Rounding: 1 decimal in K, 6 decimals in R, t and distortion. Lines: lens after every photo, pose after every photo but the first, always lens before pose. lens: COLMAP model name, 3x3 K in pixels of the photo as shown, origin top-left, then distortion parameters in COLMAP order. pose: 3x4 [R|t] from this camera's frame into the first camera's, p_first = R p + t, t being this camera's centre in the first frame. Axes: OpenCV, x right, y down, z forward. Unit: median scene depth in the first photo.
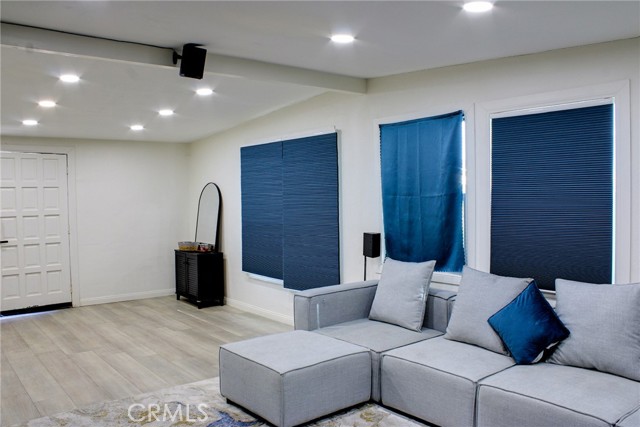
lens RADIAL K [[540.6, 0, 322.3], [0, 540.6, 215.7], [0, 0, 1]] dist [-0.151114, 0.123478]
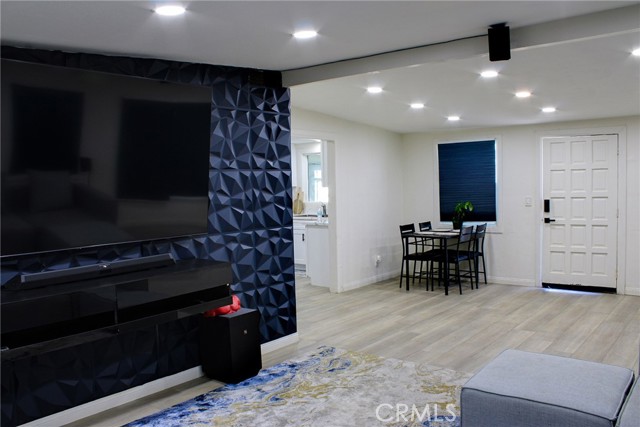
lens RADIAL K [[540.6, 0, 317.6], [0, 540.6, 217.0], [0, 0, 1]] dist [-0.151114, 0.123478]
pose [[0.215441, 0.068701, -0.974097, 0.342951], [-0.015770, 0.997637, 0.066874, -0.022180], [0.976390, 0.000954, 0.216015, 0.271612]]
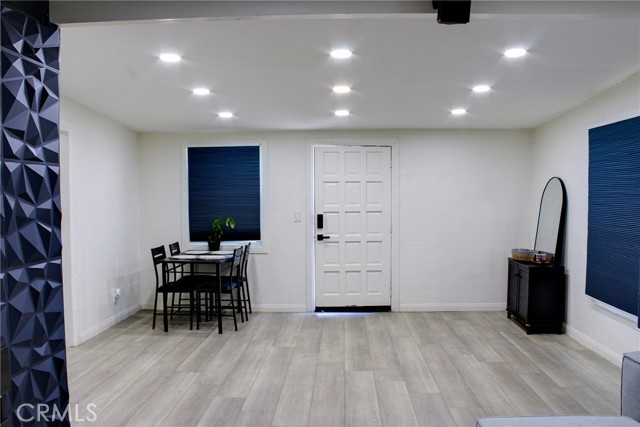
lens RADIAL K [[540.6, 0, 322.0], [0, 540.6, 215.0], [0, 0, 1]] dist [-0.151114, 0.123478]
pose [[0.758271, 0.034505, -0.651025, 0.044934], [-0.031095, 0.999376, 0.016751, -0.008550], [0.651197, 0.007542, 0.758871, 0.209099]]
